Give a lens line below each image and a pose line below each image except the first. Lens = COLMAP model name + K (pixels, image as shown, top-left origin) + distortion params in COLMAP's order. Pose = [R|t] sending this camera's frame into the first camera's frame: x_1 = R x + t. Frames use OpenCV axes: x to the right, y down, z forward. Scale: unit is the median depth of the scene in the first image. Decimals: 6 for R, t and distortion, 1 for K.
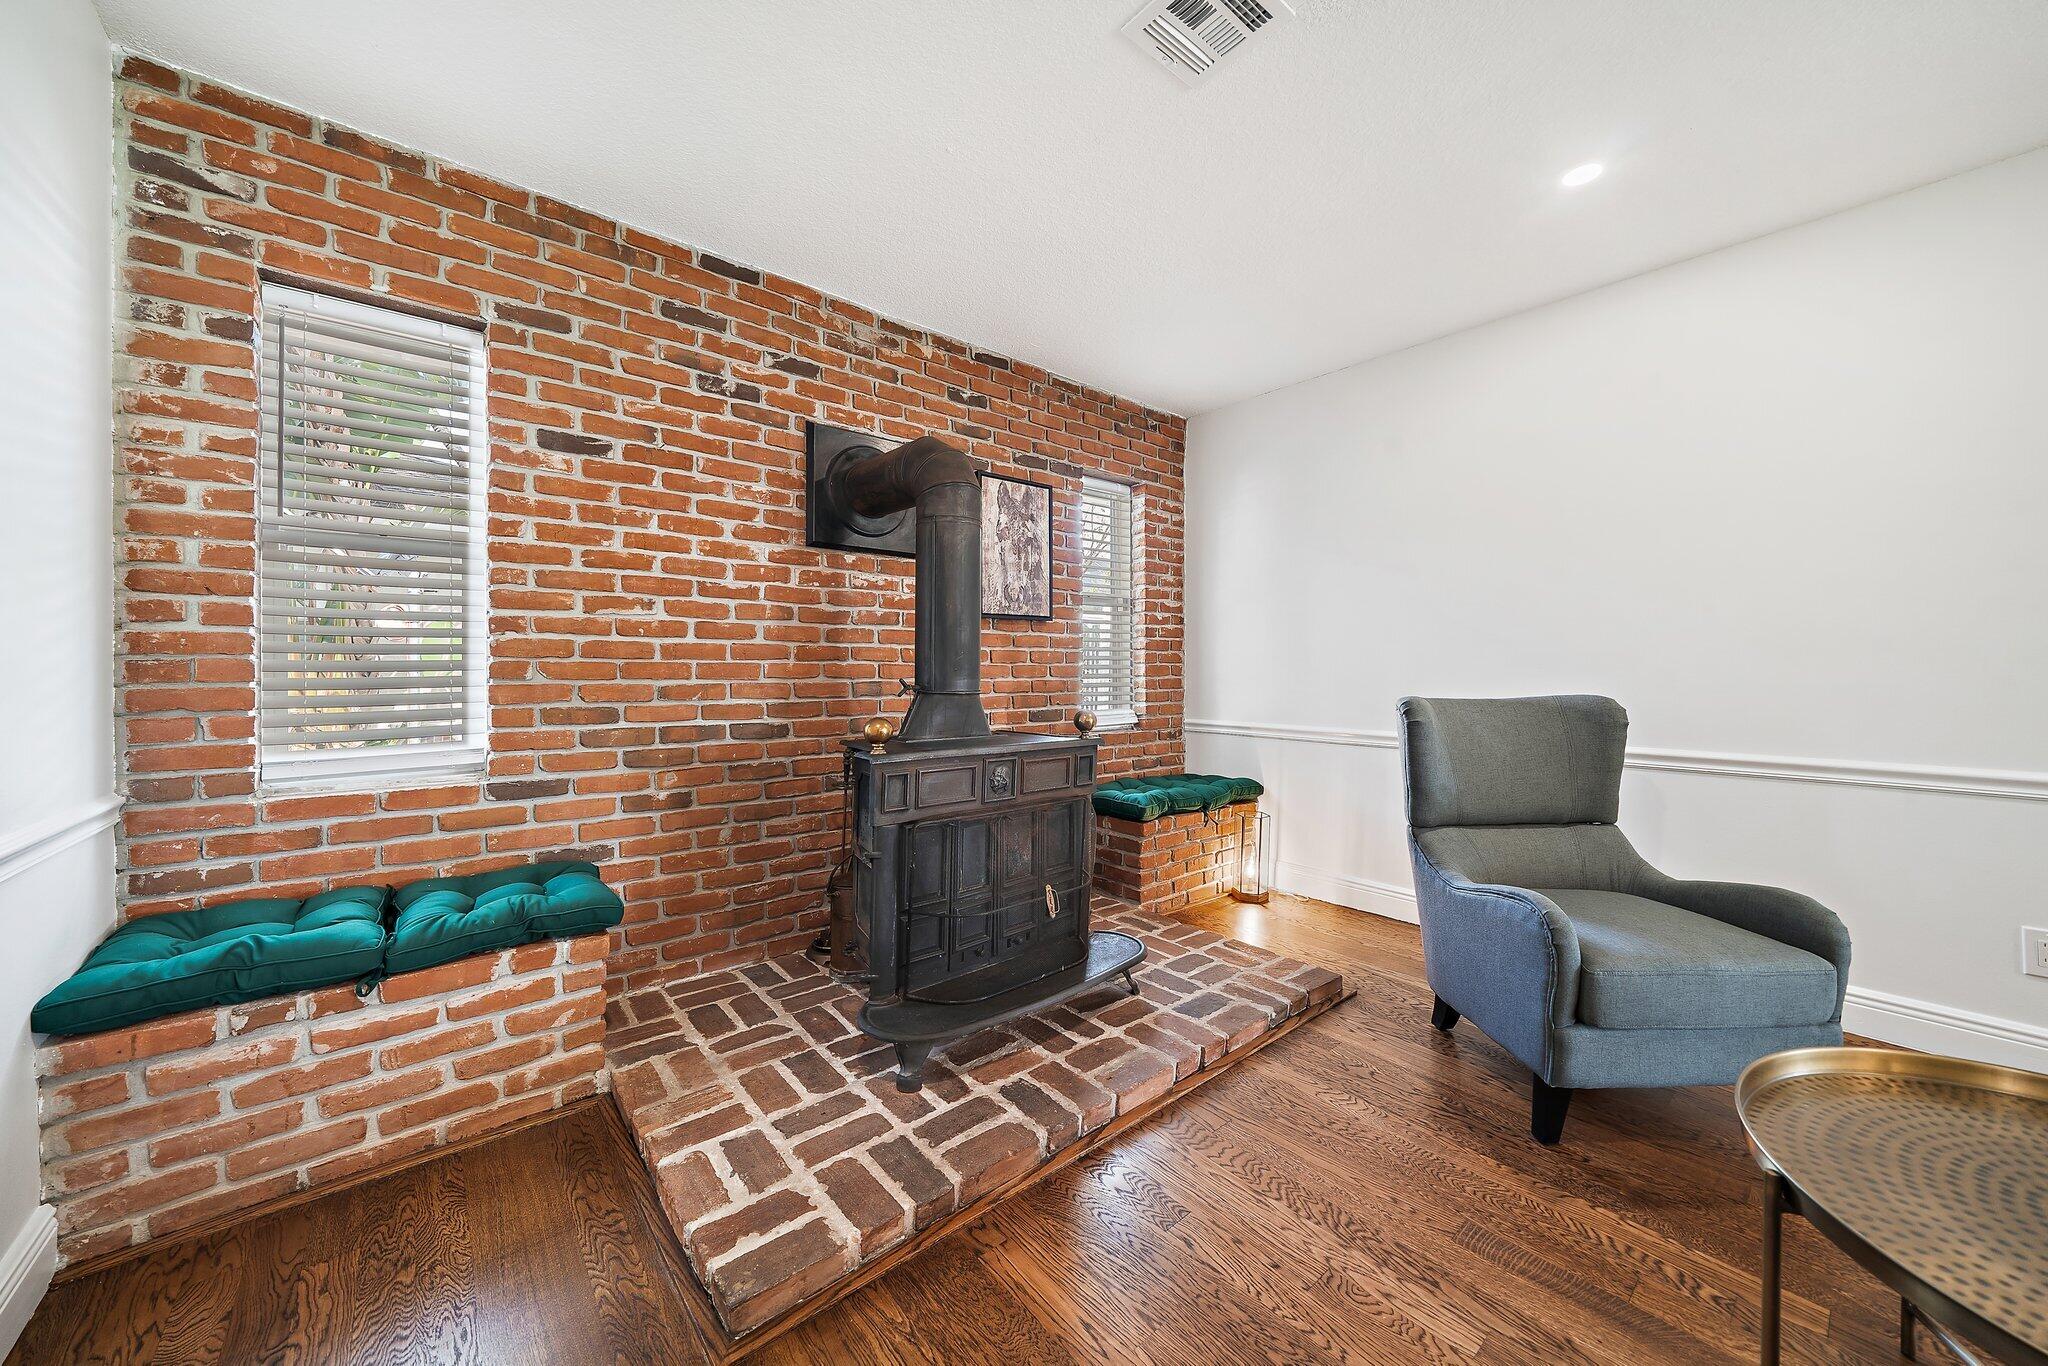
lens RADIAL K [[745.4, 0, 1029.0], [0, 745.4, 664.7], [0, 0, 1]] dist [-0.001856, -0.000112]
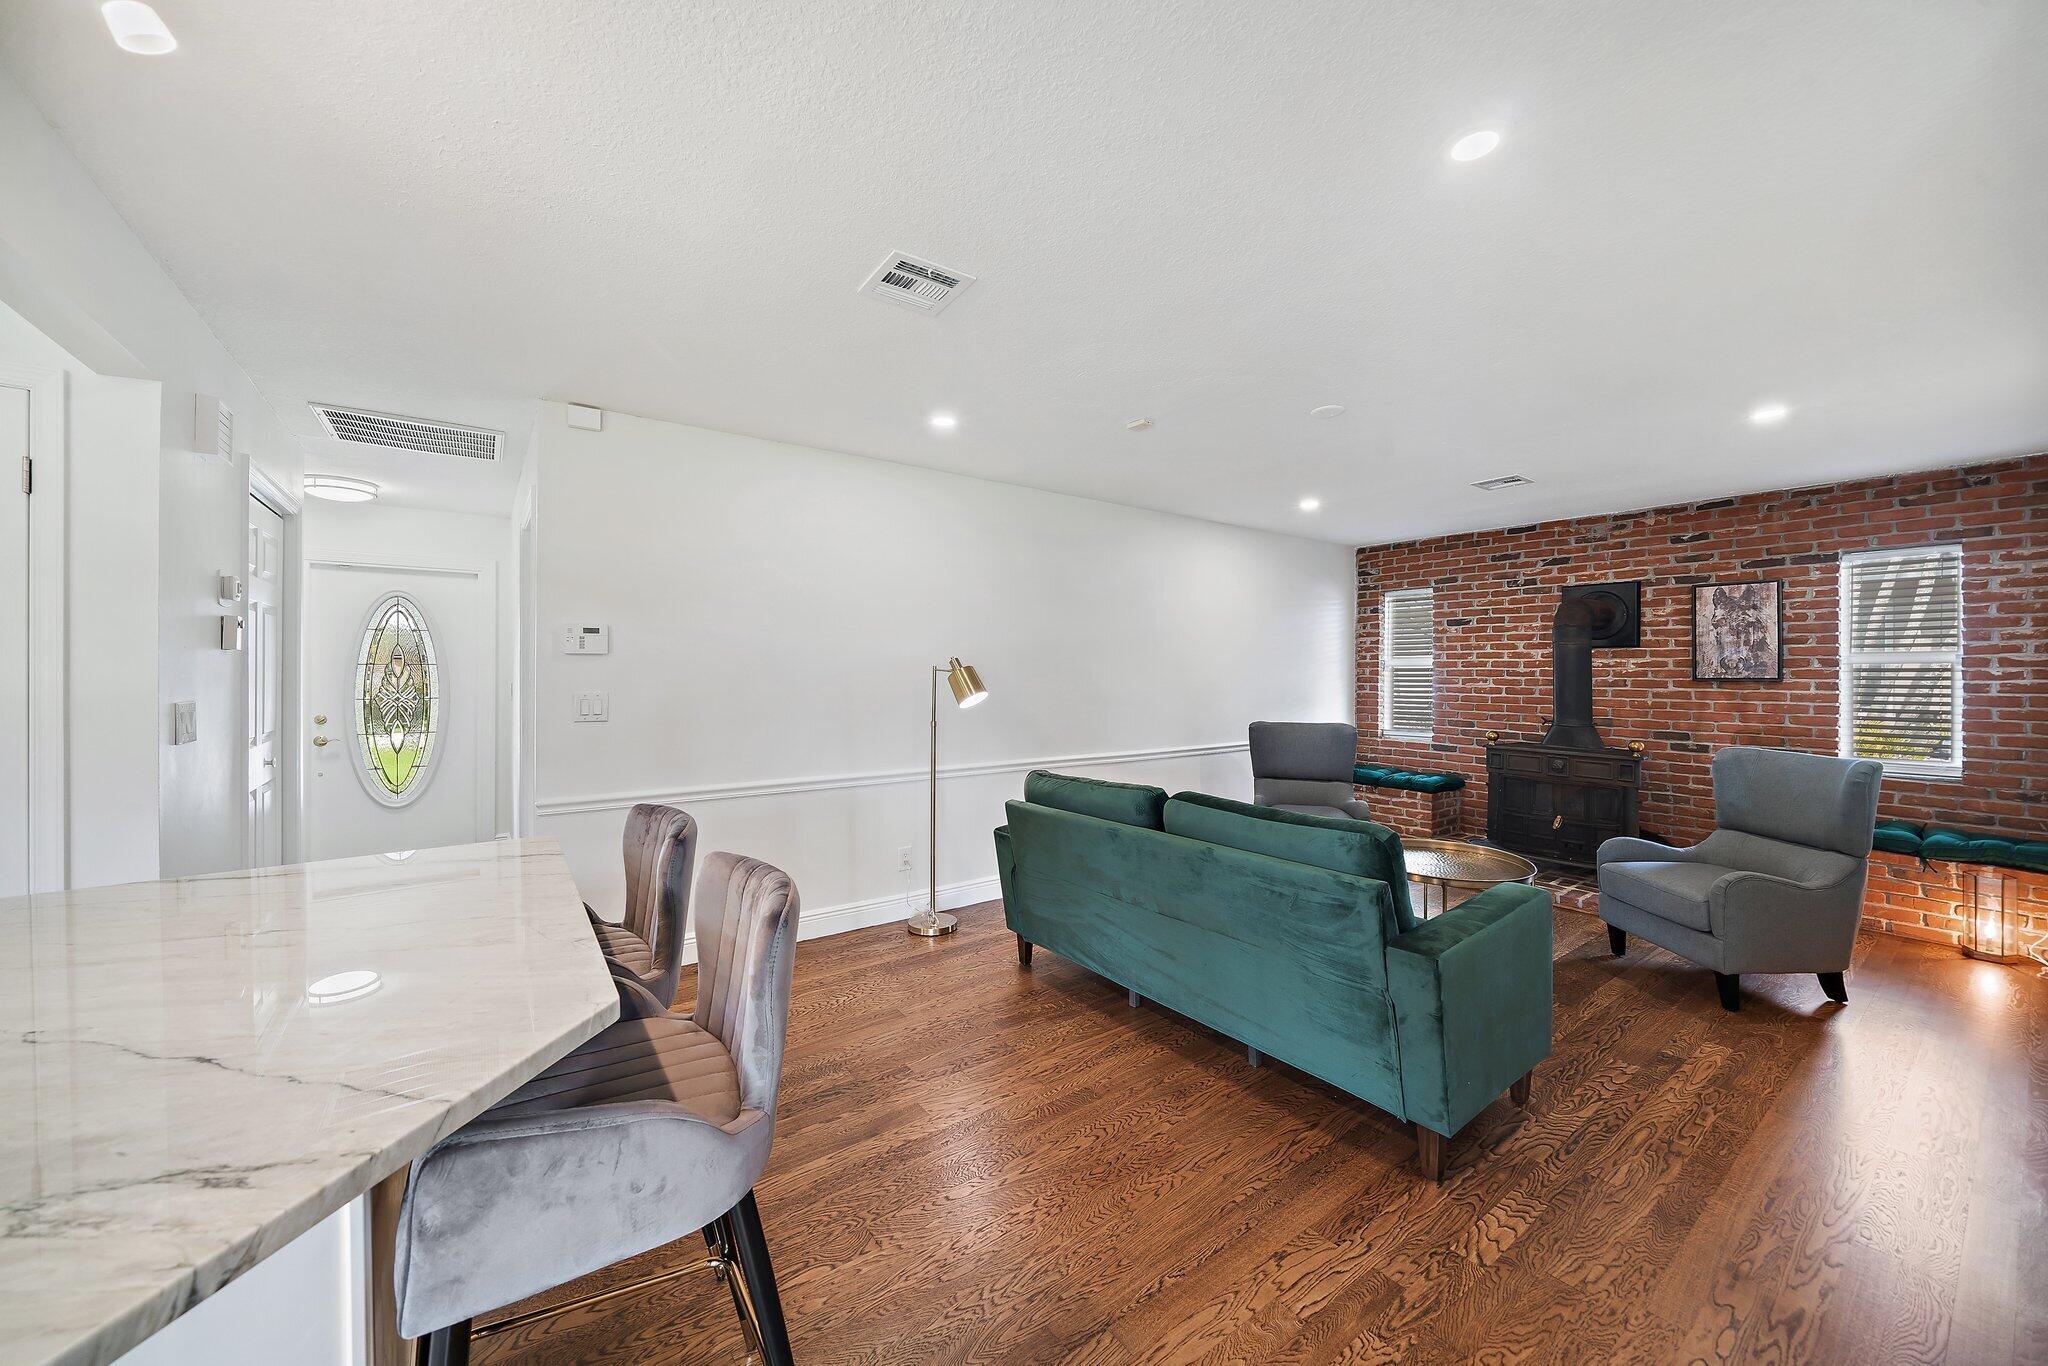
lens RADIAL K [[745.4, 0, 1030.2], [0, 745.4, 672.3], [0, 0, 1]] dist [-0.001856, -0.000112]
pose [[-0.074579, -0.006700, -0.997193, 1.991324], [-0.004320, 0.999970, -0.006396, -0.083392], [0.997206, 0.003831, -0.074605, -0.311752]]
